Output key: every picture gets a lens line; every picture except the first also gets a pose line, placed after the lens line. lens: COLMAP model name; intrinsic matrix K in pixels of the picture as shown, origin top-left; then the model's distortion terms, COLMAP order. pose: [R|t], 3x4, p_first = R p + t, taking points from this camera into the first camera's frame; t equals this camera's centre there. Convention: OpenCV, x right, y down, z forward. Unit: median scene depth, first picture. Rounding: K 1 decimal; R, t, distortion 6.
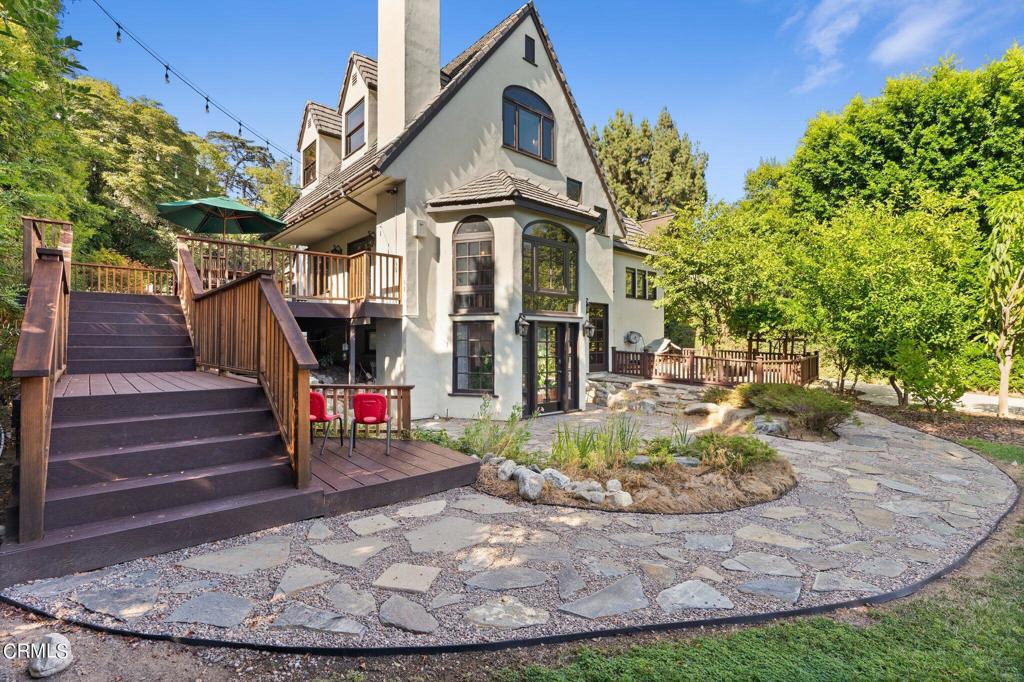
lens RADIAL K [[467.7, 0, 512.0], [0, 467.7, 341.0], [0, 0, 1]] dist [0.000000, 0.000002]
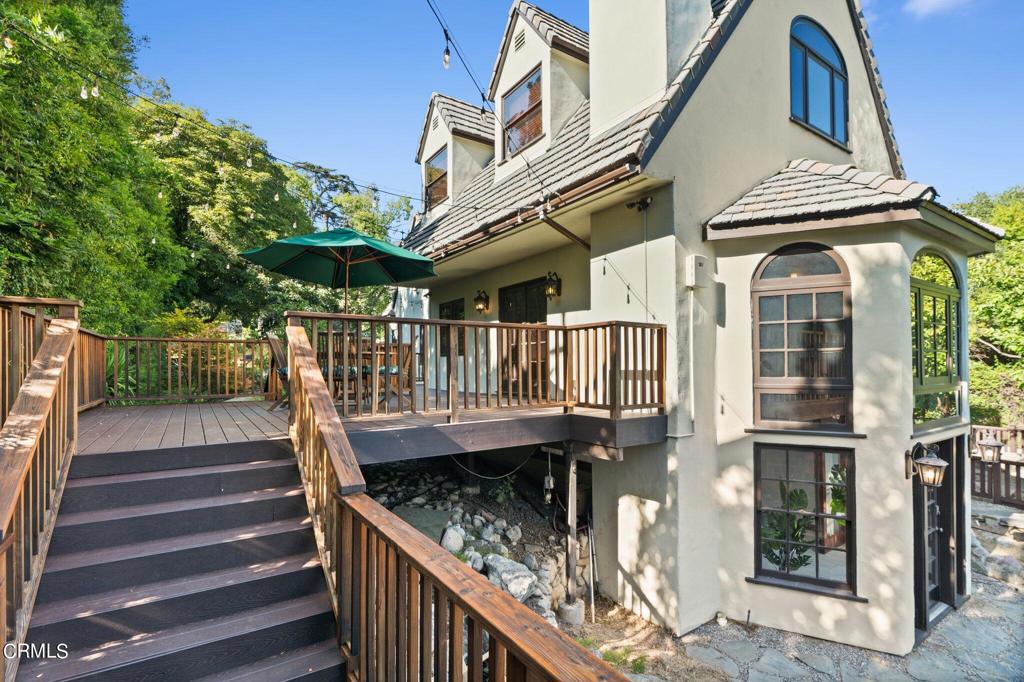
lens RADIAL K [[476.7, 0, 512.4], [0, 476.7, 363.6], [0, 0, 1]] dist [-0.004704, -0.000496]
pose [[0.990296, -0.004925, -0.138888, -0.221185], [0.004899, 0.999988, -0.000530, -0.091468], [0.138889, -0.000156, 0.990308, 0.289847]]
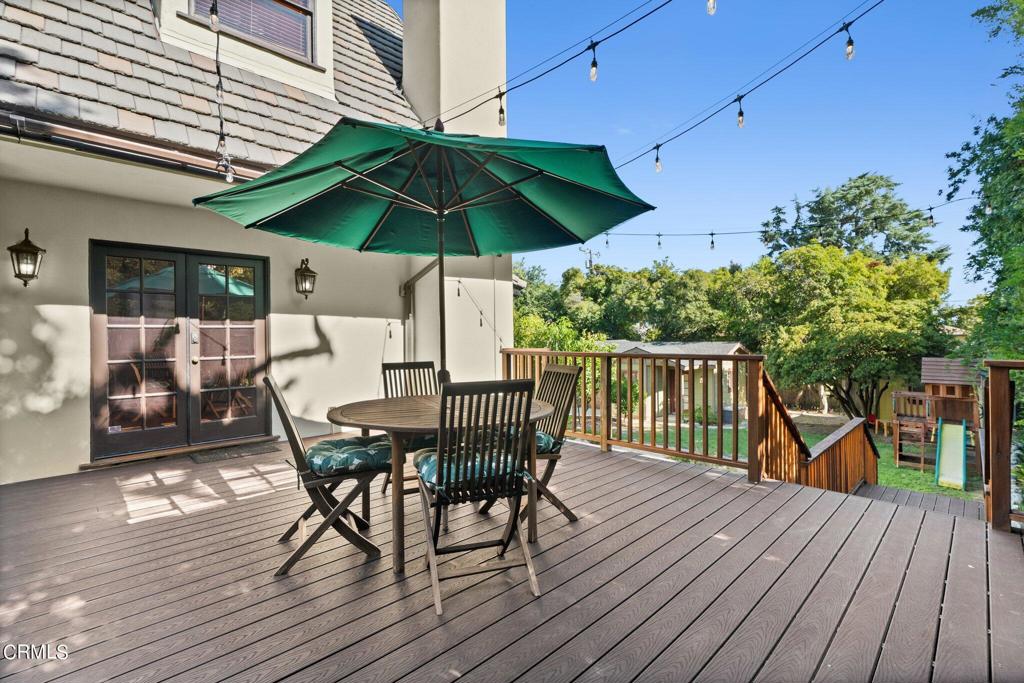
lens RADIAL K [[467.7, 0, 512.0], [0, 467.7, 341.5], [0, 0, 1]] dist [0.000000, 0.000002]
pose [[-0.045330, -0.011004, 0.998911, -0.654504], [0.005046, 0.999924, 0.011244, -0.132688], [-0.998959, 0.005550, -0.045271, 0.699156]]
